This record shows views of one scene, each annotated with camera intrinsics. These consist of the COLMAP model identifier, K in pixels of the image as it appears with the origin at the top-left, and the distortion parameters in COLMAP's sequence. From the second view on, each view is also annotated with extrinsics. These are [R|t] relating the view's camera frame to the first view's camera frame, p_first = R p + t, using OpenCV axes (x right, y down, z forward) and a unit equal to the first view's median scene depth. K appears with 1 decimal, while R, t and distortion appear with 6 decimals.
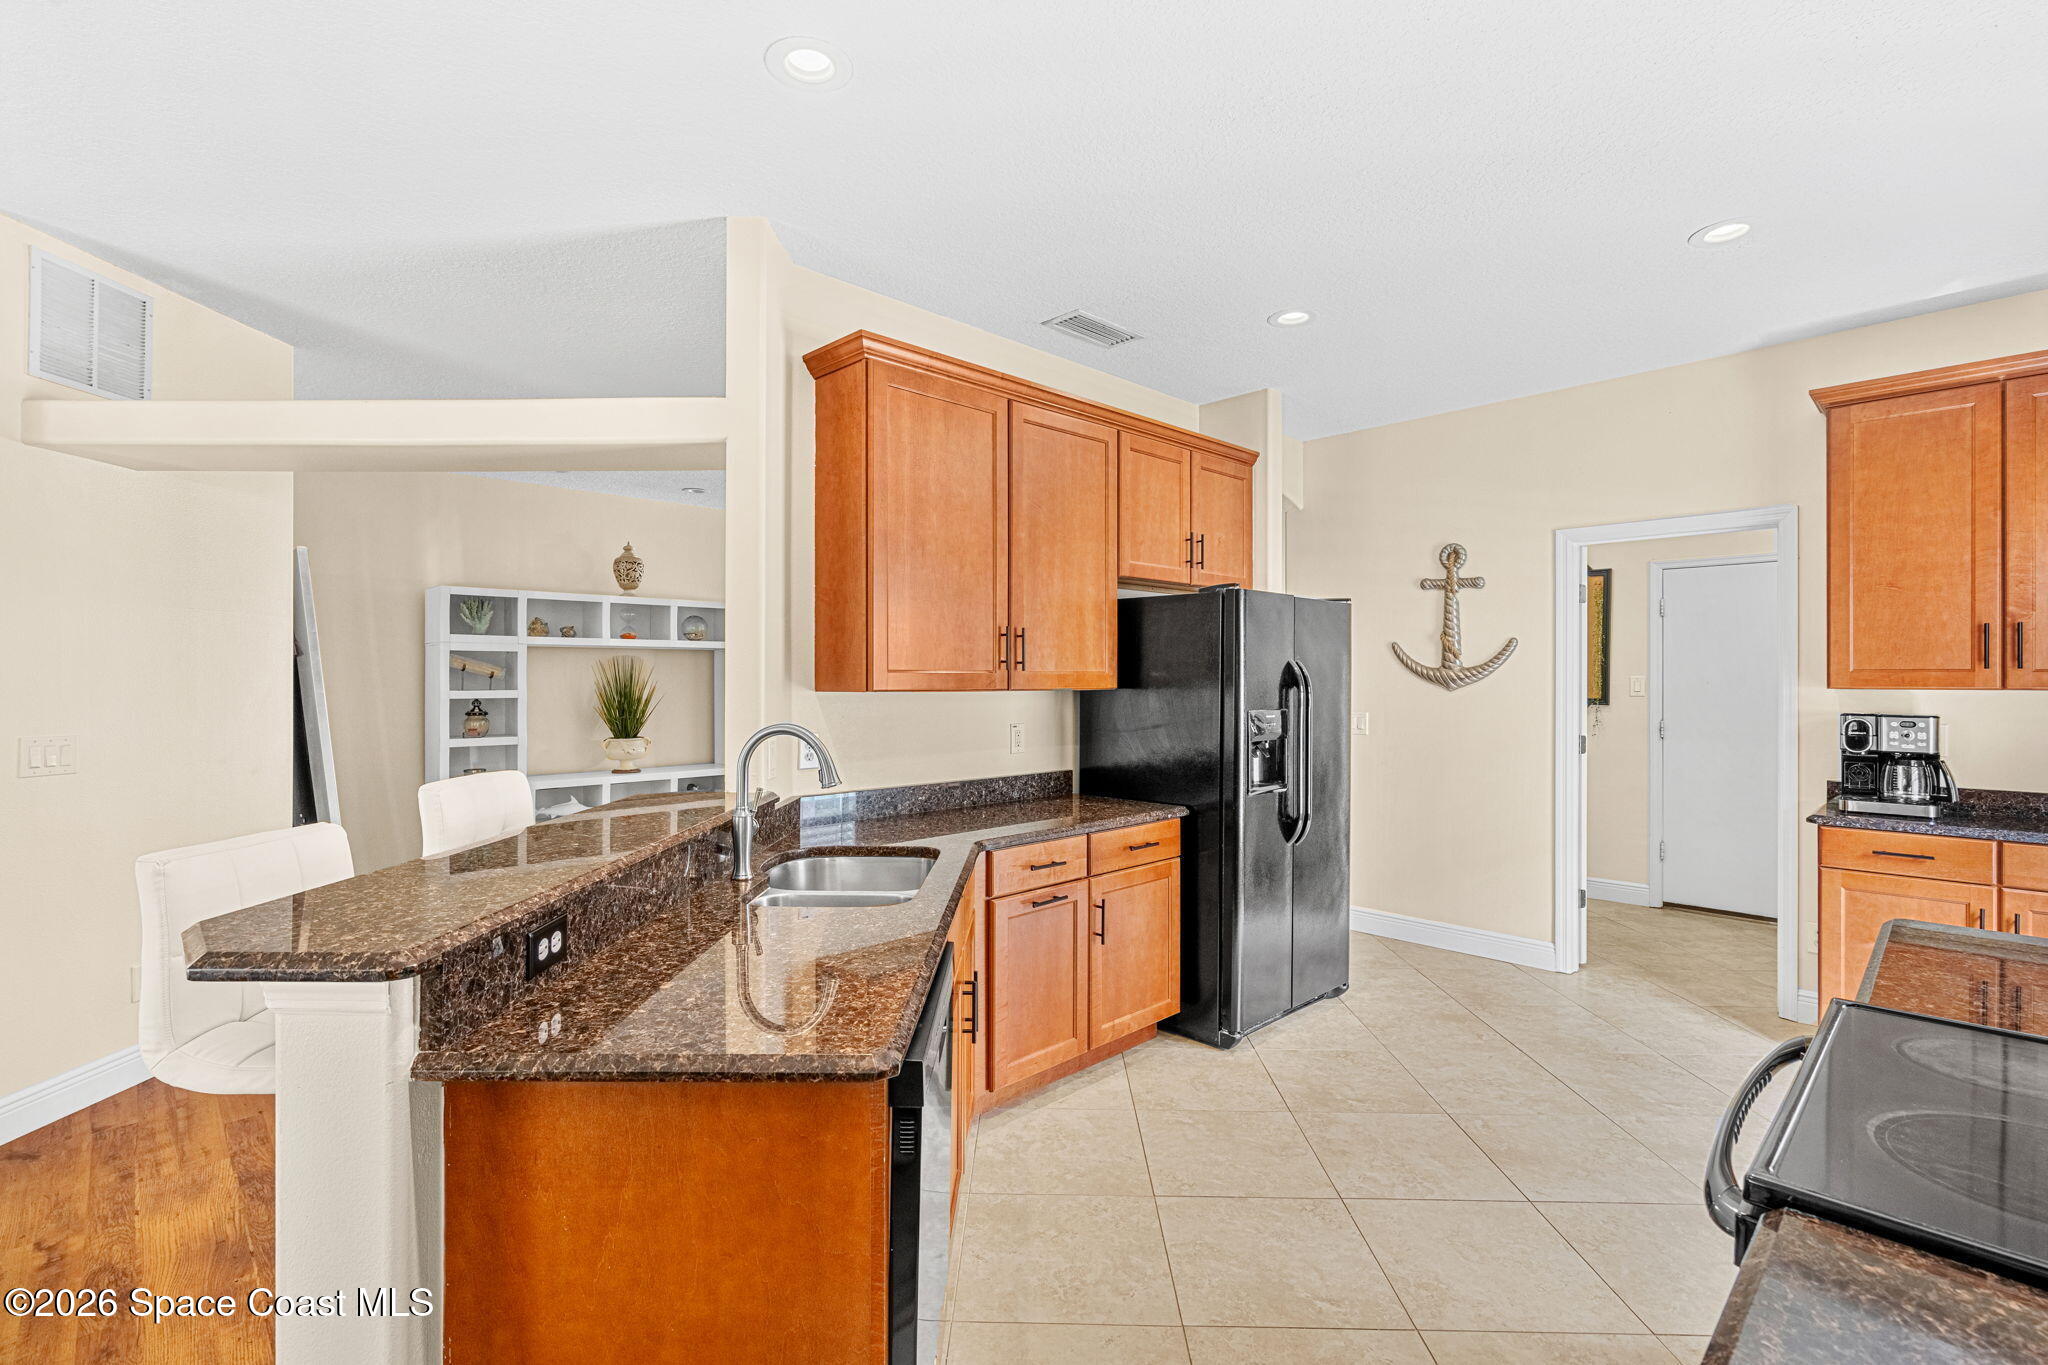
lens RADIAL K [[933.8, 0, 1032.2], [0, 933.8, 683.7], [0, 0, 1]] dist [-0.006058, 0.003478]
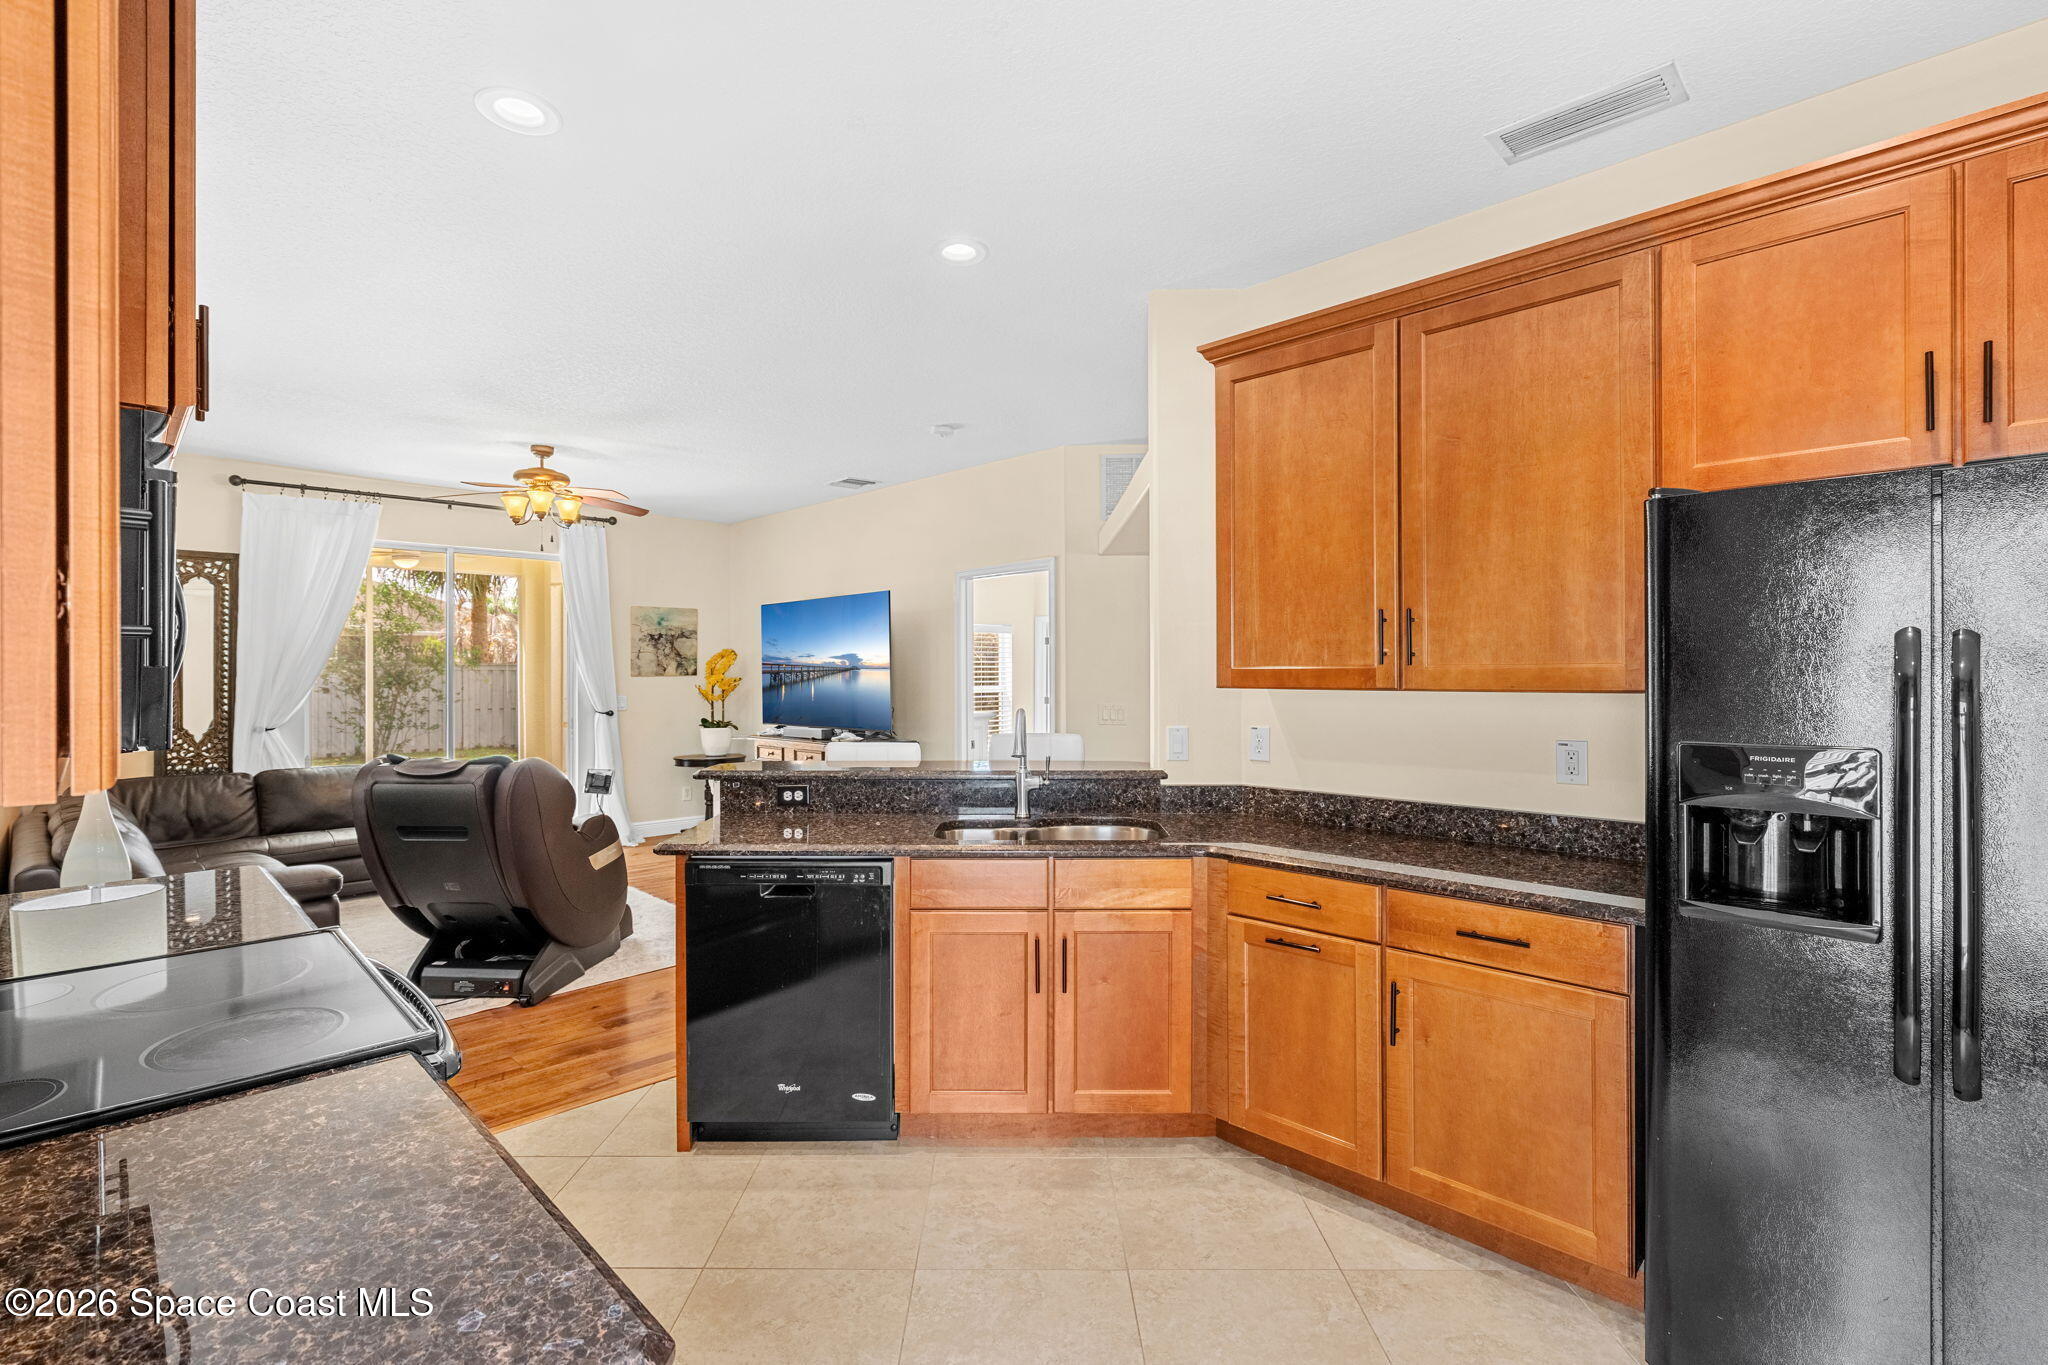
lens RADIAL K [[933.8, 0, 986.0], [0, 933.8, 681.9], [0, 0, 1]] dist [-0.006058, 0.003478]
pose [[-0.007137, 0.007248, -0.999948, 0.665901], [-0.002896, 0.999969, 0.007269, -0.003552], [0.999970, 0.002948, -0.007116, 0.576076]]
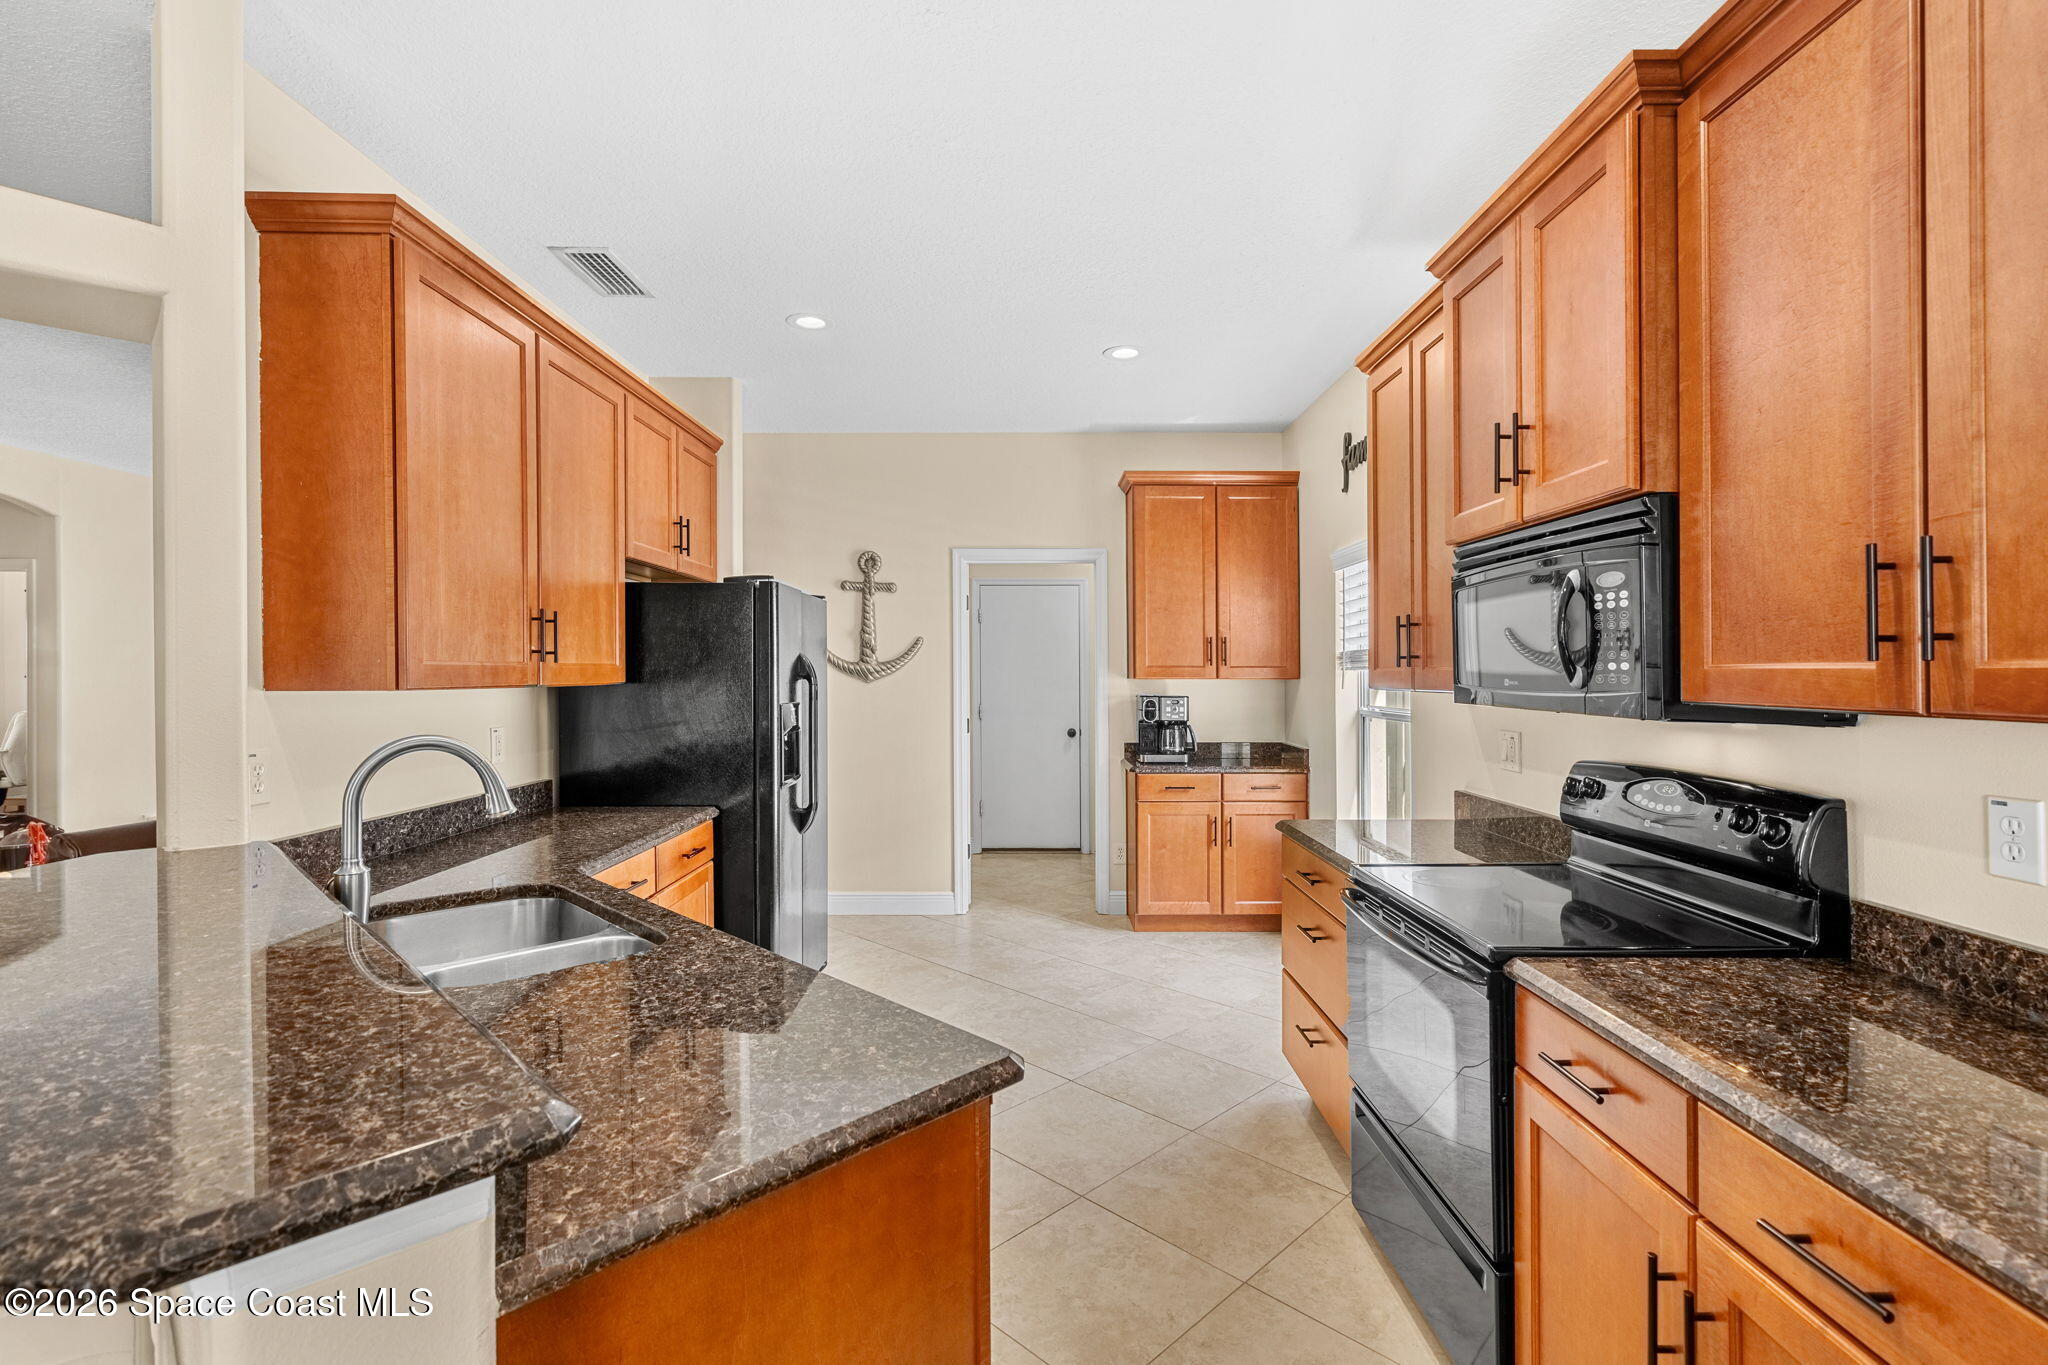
lens RADIAL K [[933.8, 0, 1050.3], [0, 933.8, 672.8], [0, 0, 1]] dist [-0.006058, 0.003478]
pose [[0.684480, -0.000779, 0.729031, -0.274482], [0.003802, 0.999990, -0.002502, -0.000737], [-0.729021, 0.004484, 0.684476, 0.094597]]
